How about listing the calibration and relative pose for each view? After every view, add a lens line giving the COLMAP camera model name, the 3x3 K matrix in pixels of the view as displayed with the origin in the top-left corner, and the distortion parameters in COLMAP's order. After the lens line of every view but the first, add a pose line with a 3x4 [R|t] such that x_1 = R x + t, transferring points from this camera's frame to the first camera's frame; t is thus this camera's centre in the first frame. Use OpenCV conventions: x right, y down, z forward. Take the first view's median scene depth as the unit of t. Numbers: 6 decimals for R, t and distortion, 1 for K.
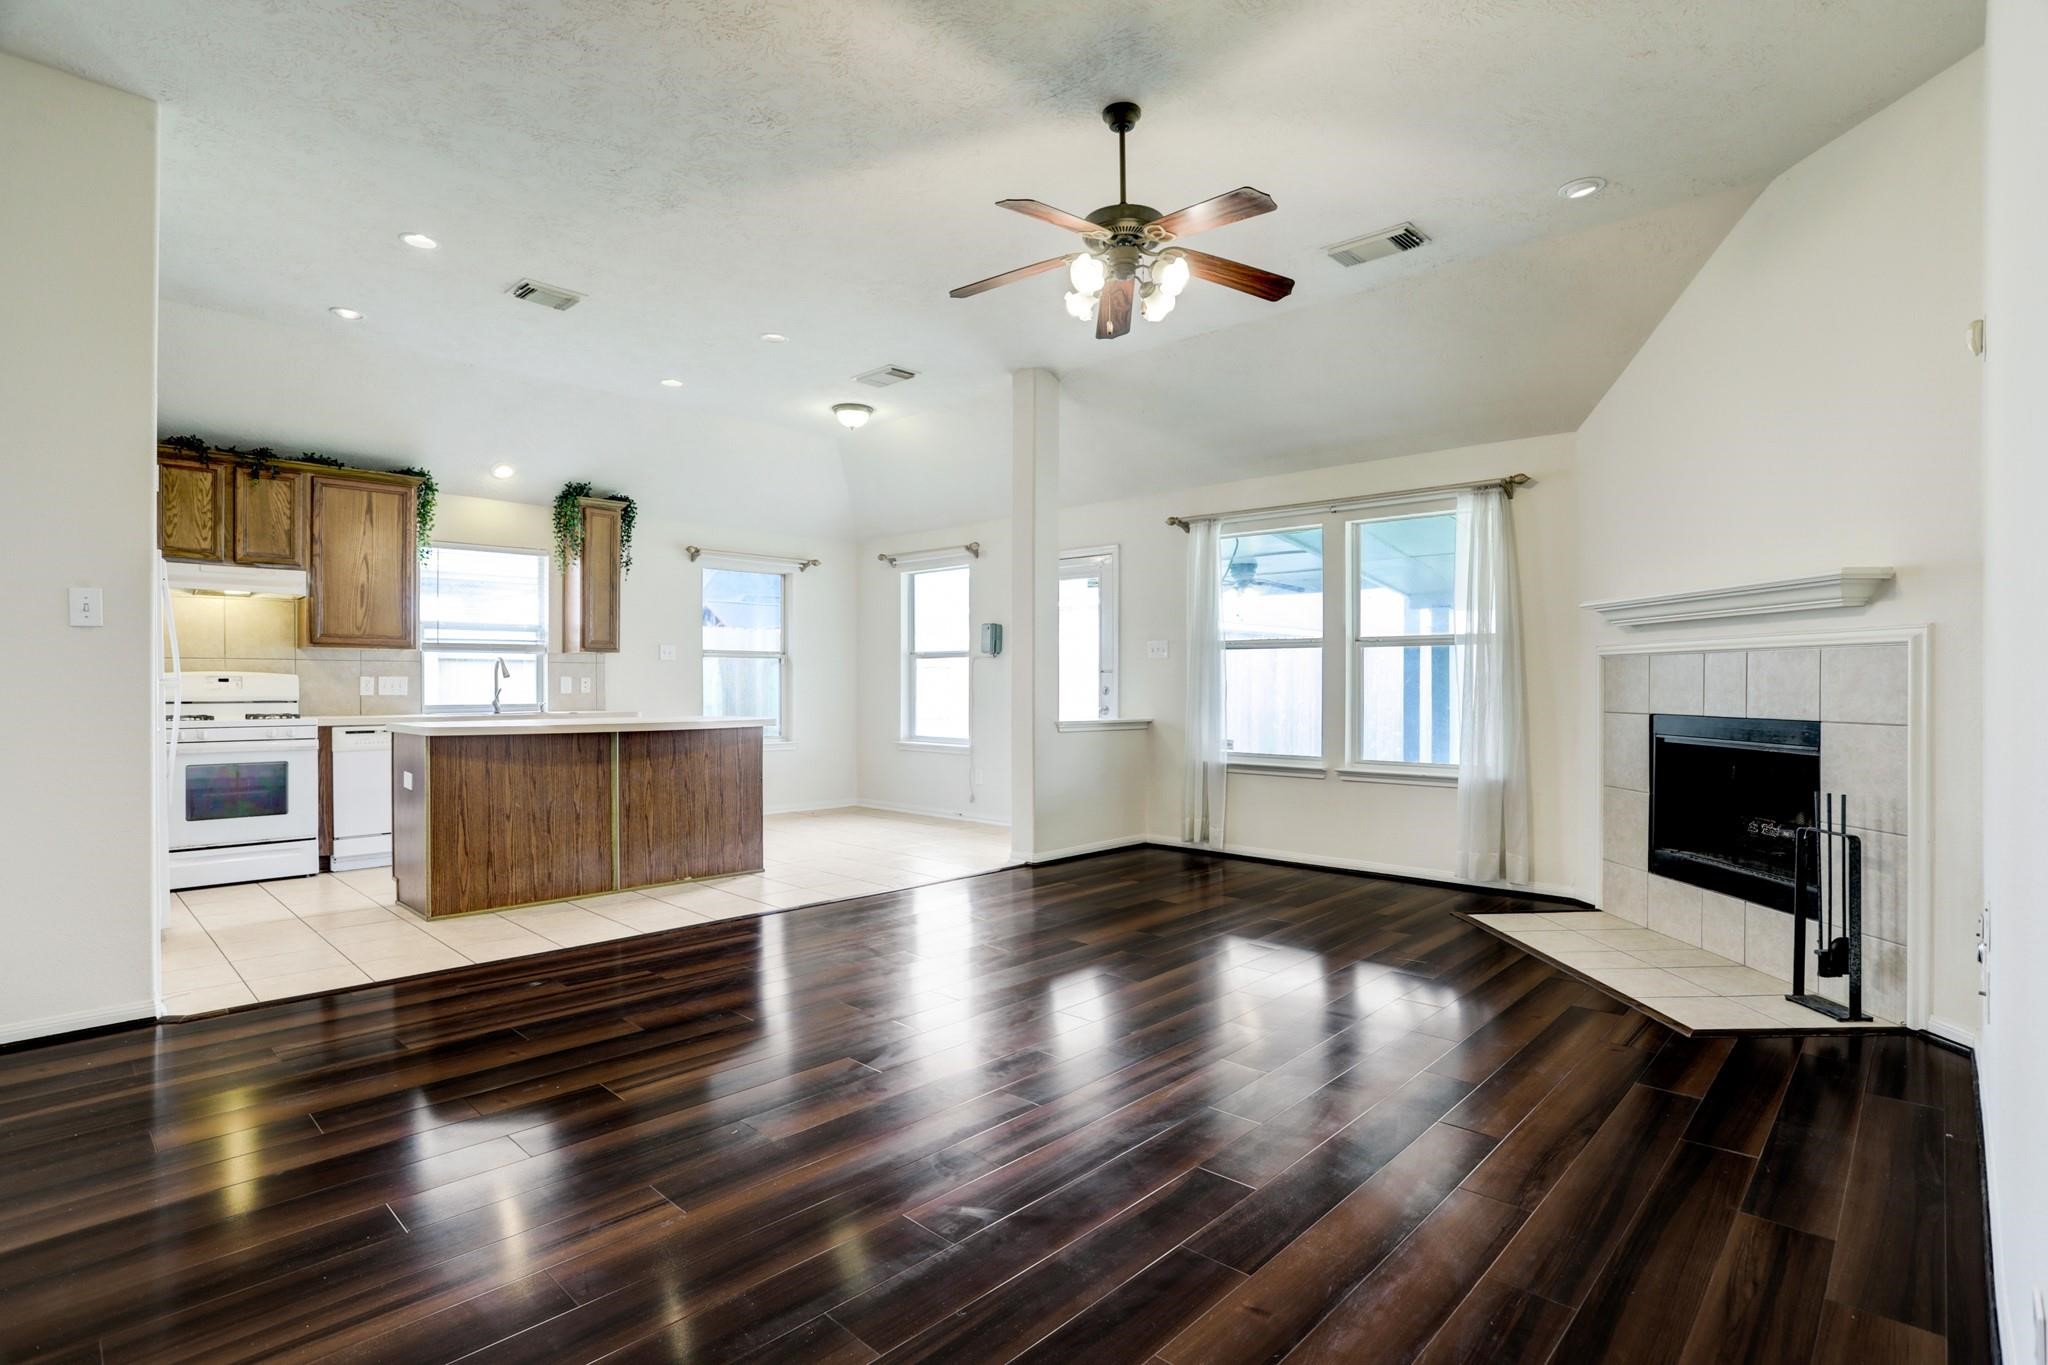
lens RADIAL K [[994.3, 0, 1016.9], [0, 994.3, 687.0], [0, 0, 1]] dist [-0.077413, 0.032090]
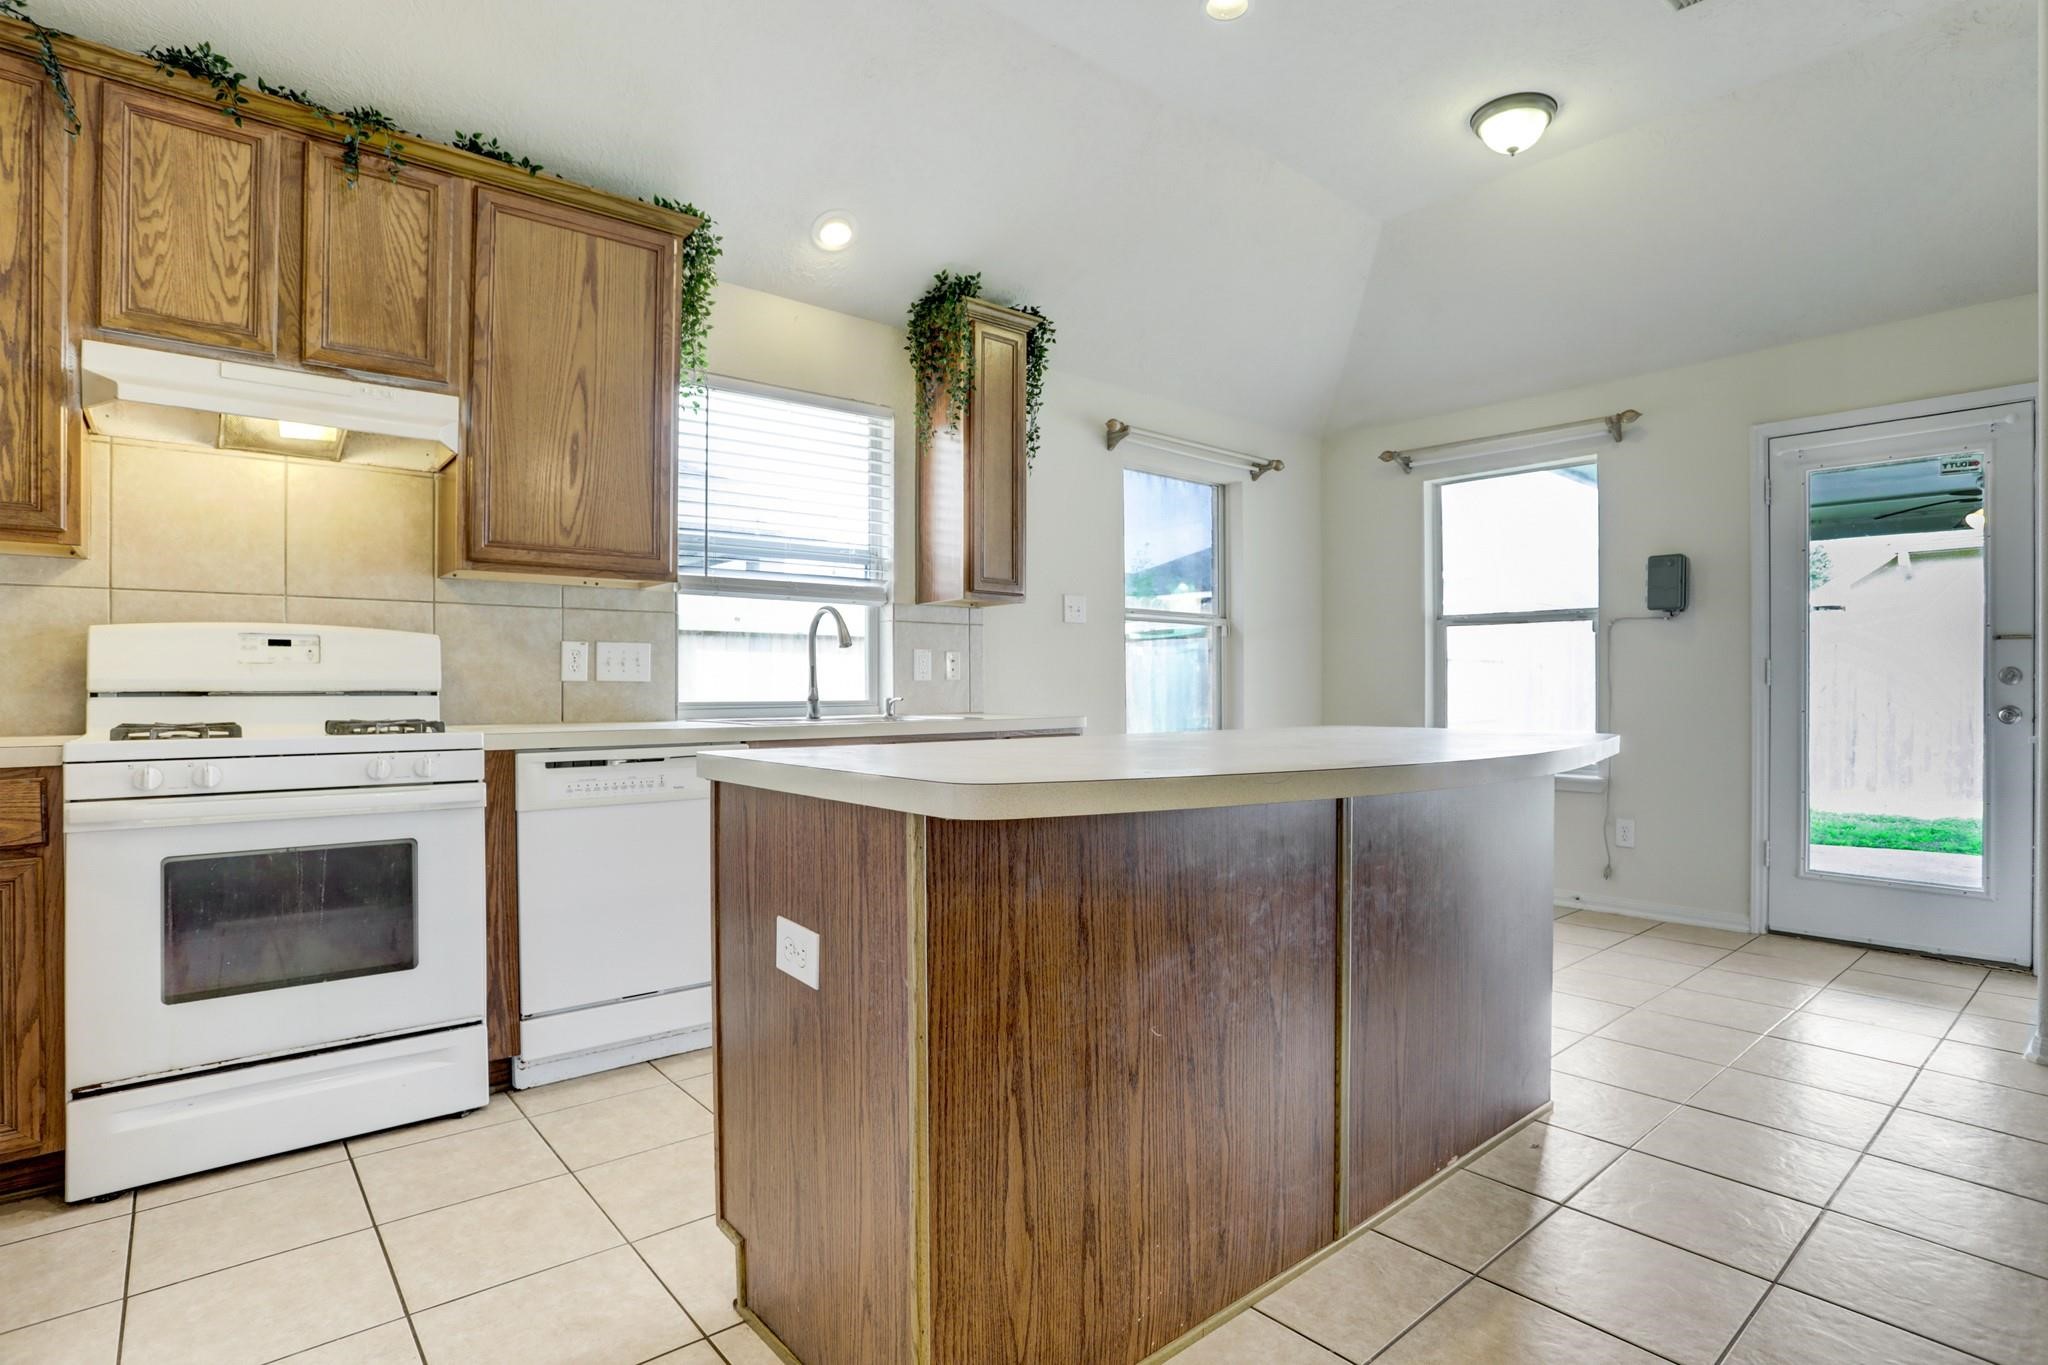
lens RADIAL K [[994.3, 0, 1016.9], [0, 994.3, 687.0], [0, 0, 1]] dist [-0.077413, 0.032090]
pose [[0.994776, 0.000666, -0.102077, -0.441591], [-0.000887, 0.999997, -0.002117, 0.013464], [0.102076, 0.002197, 0.994774, 0.587687]]
